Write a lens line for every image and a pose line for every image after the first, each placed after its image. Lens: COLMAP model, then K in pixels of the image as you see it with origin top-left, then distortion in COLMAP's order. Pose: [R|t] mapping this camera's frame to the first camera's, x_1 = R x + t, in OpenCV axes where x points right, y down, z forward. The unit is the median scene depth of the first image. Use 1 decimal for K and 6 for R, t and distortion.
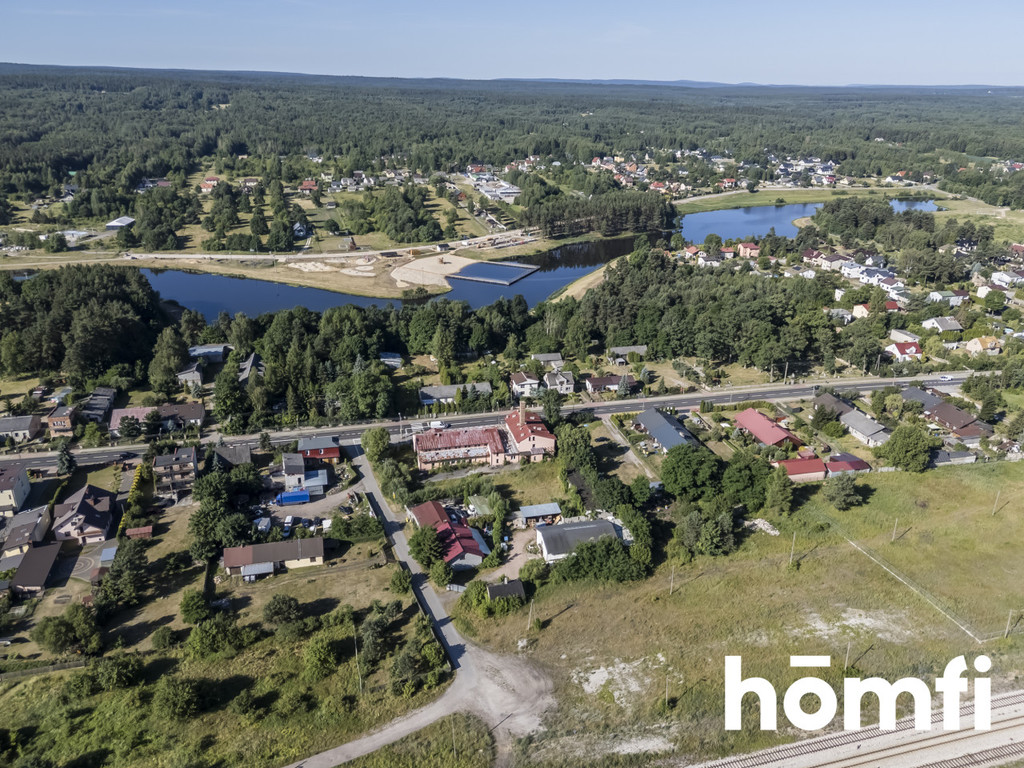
lens RADIAL K [[751.7, 0, 514.4], [0, 751.7, 381.9], [0, 0, 1]] dist [0.099763, -0.099724]
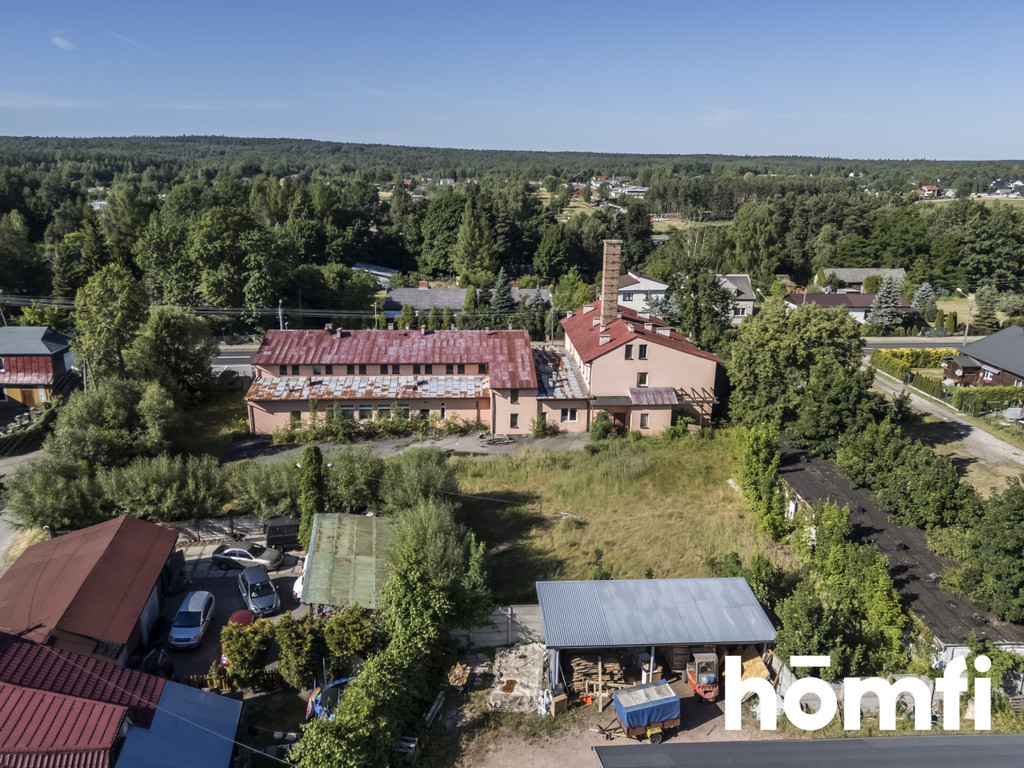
lens RADIAL K [[751.7, 0, 514.4], [0, 751.7, 381.9], [0, 0, 1]] dist [0.099763, -0.099724]
pose [[0.984682, 0.045615, -0.168285, 0.026464], [-0.062101, 0.993630, -0.094039, 0.117130], [0.162924, 0.103049, 0.981242, 0.705664]]
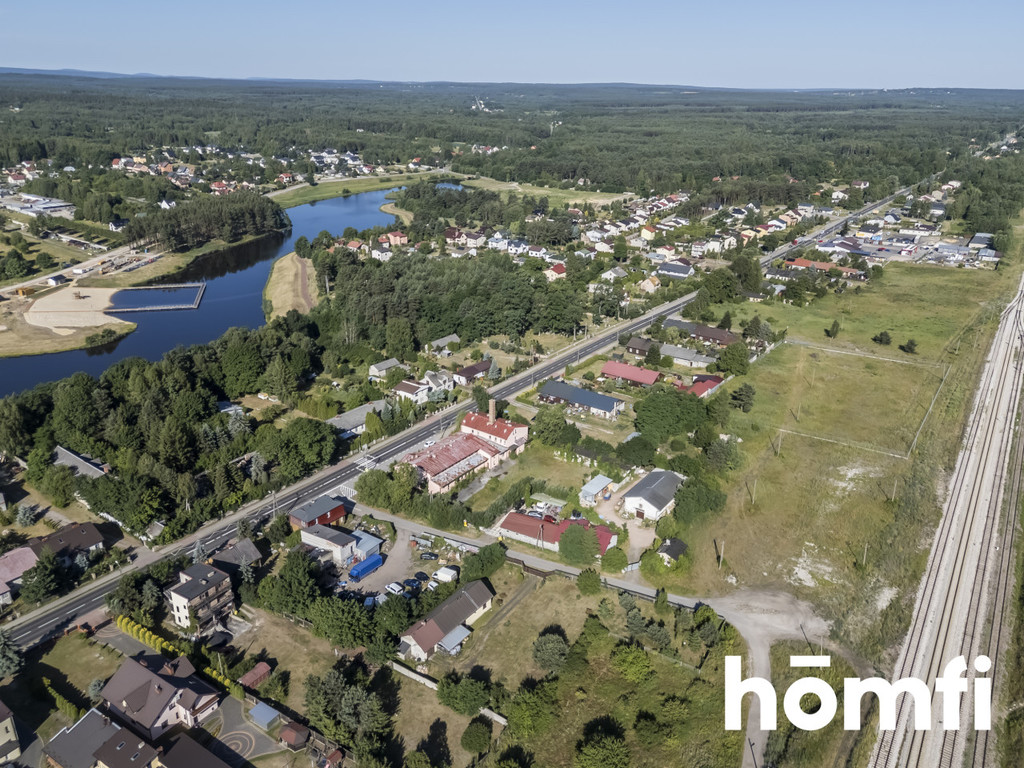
lens RADIAL K [[751.7, 0, 514.4], [0, 751.7, 381.9], [0, 0, 1]] dist [0.099763, -0.099724]
pose [[0.764596, -0.240581, 0.597925, -0.570914], [0.235299, 0.967881, 0.088548, -0.080204], [-0.600023, 0.072988, 0.796646, 0.179924]]
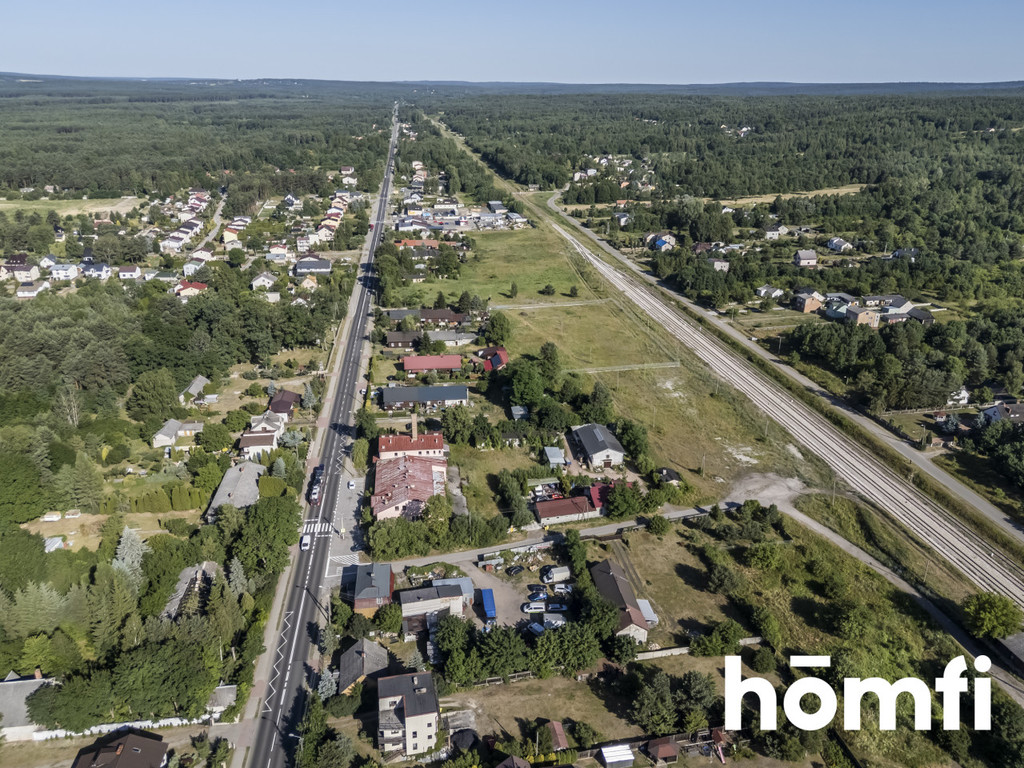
lens RADIAL K [[751.7, 0, 514.4], [0, 751.7, 381.9], [0, 0, 1]] dist [0.099763, -0.099724]
pose [[0.104772, -0.379784, 0.919123, -0.854668], [0.358163, 0.876601, 0.321387, -0.277544], [-0.927762, 0.295523, 0.227868, 0.663955]]
